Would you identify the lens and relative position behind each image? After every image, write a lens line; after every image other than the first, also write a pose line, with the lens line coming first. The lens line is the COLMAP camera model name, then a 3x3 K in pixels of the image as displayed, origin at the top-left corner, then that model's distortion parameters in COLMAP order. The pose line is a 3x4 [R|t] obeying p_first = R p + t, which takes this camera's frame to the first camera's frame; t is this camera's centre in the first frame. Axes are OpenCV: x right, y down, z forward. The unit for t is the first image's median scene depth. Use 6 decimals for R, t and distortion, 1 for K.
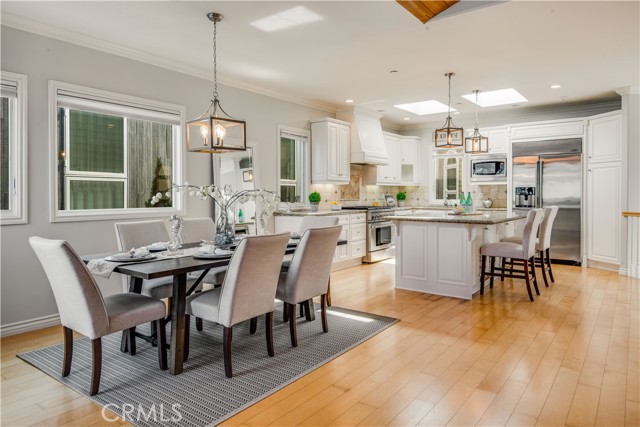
lens RADIAL K [[409.1, 0, 316.1], [0, 409.1, 198.5], [0, 0, 1]] dist [-0.001177, -0.009139]
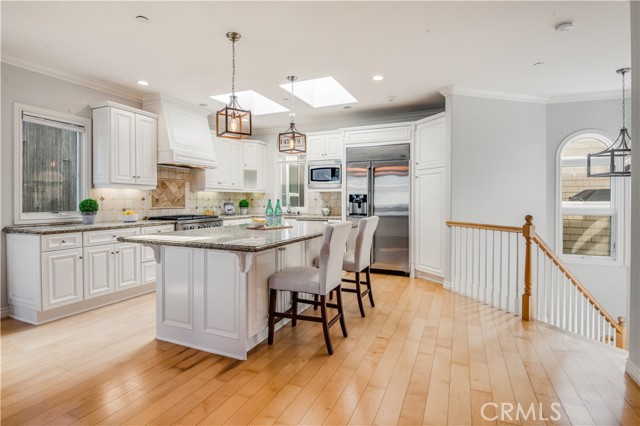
lens RADIAL K [[318.7, 0, 318.5], [0, 318.7, 202.4], [0, 0, 1]] dist [0.001614, -0.003457]
pose [[0.969503, 0.000583, 0.245079, 0.255015], [0.000522, 0.999990, -0.004444, -0.006010], [-0.245079, 0.004436, 0.969493, 0.321198]]
